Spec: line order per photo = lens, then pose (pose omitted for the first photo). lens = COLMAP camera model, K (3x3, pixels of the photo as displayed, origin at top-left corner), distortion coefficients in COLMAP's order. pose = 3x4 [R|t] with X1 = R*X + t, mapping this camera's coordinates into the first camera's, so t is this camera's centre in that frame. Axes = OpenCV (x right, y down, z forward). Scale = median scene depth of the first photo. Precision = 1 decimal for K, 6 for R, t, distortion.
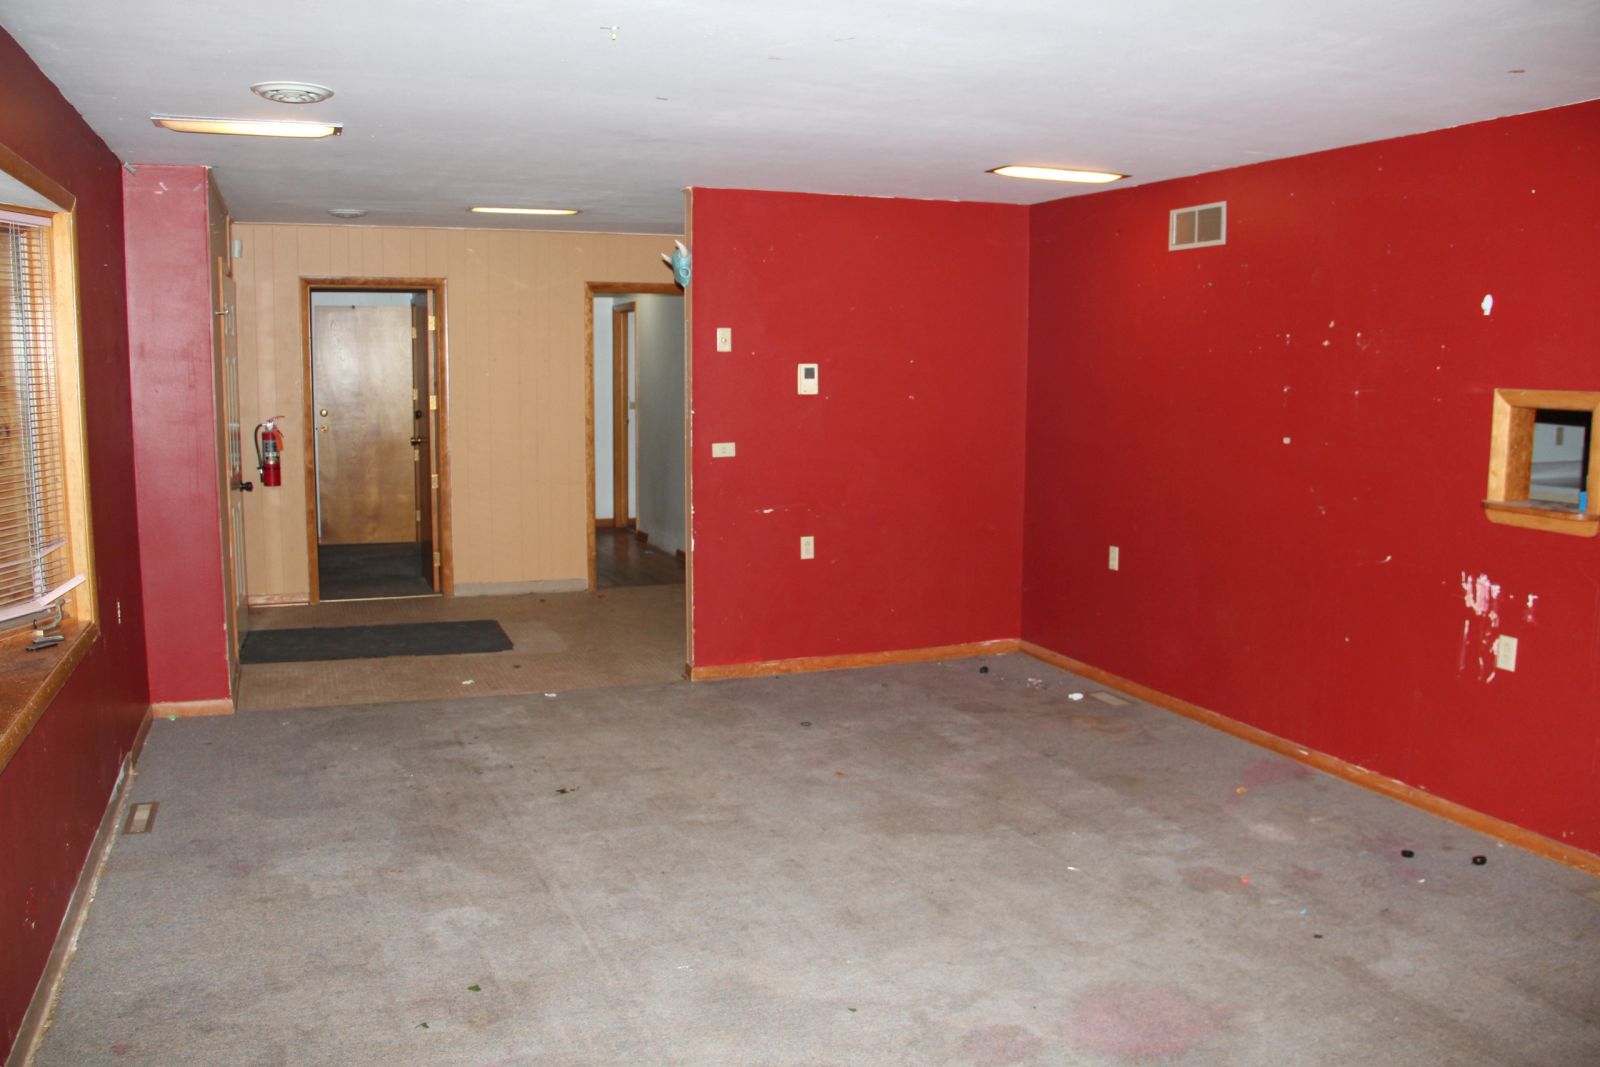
lens RADIAL K [[1374.8, 0, 805.7], [0, 1374.8, 541.0], [0, 0, 1]] dist [-0.177450, 0.115404]
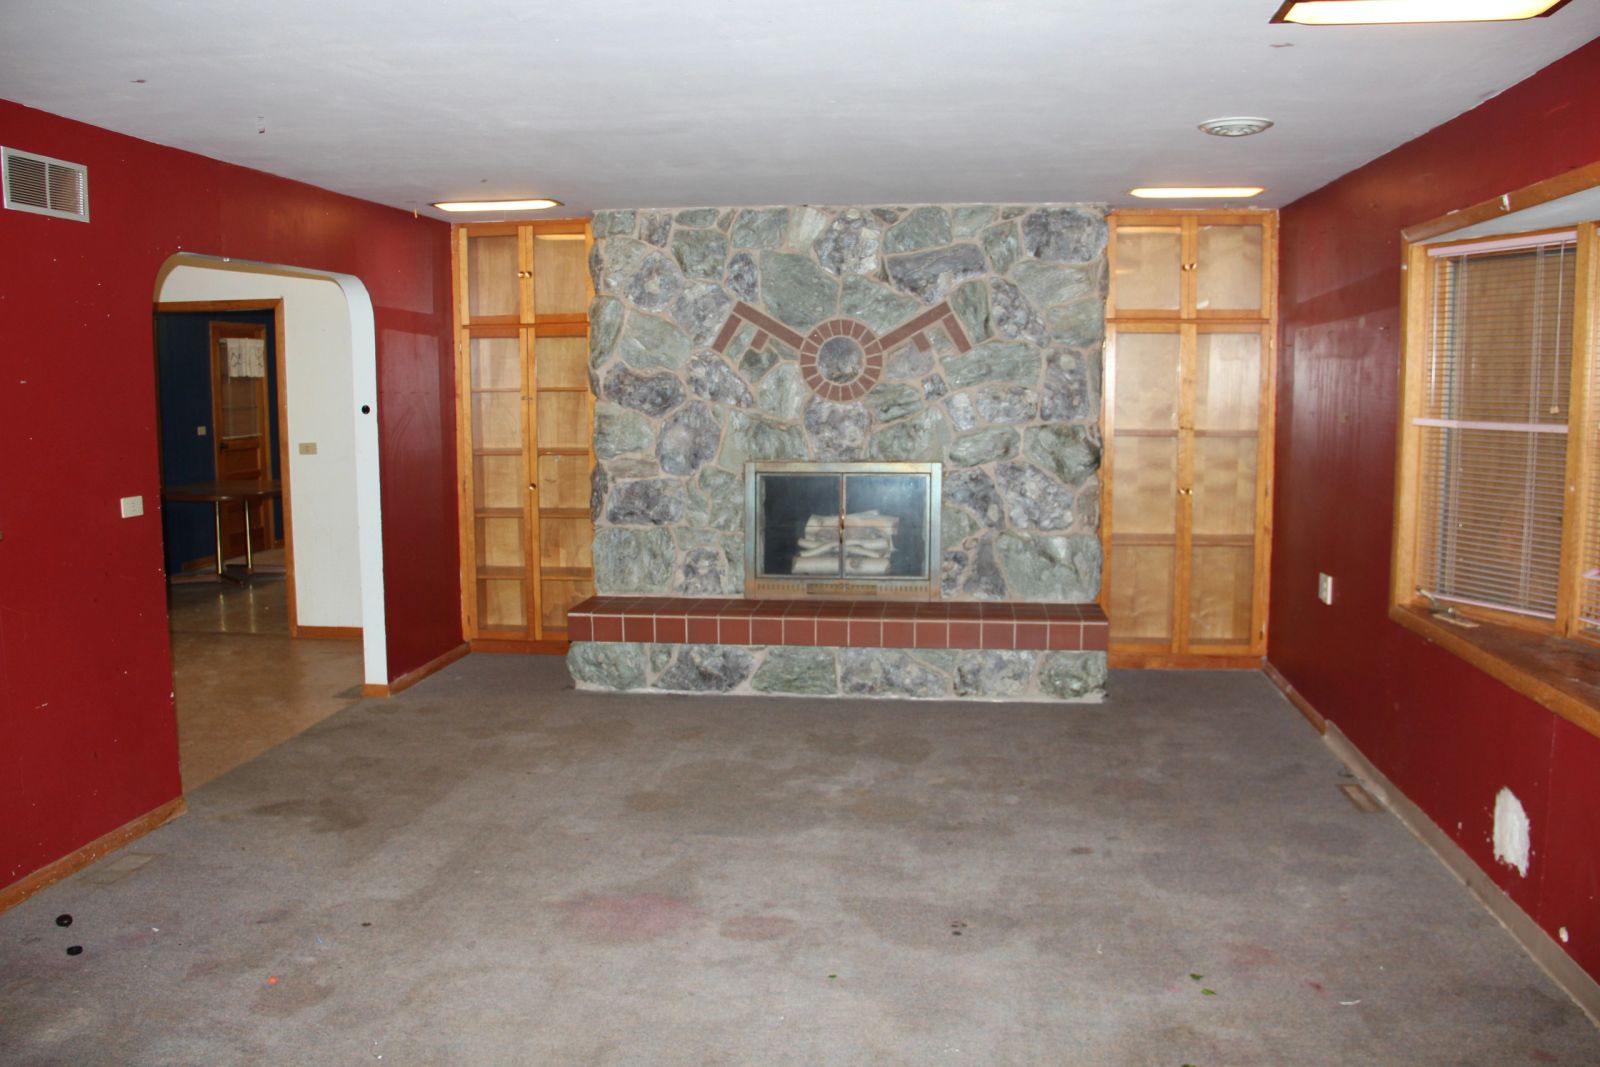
lens RADIAL K [[1374.8, 0, 805.7], [0, 1374.8, 541.0], [0, 0, 1]] dist [-0.177450, 0.115404]
pose [[-0.882366, -0.058239, 0.466945, -0.391242], [0.059354, 0.970612, 0.233216, -0.217898], [-0.466805, 0.233497, -0.852979, 1.690850]]
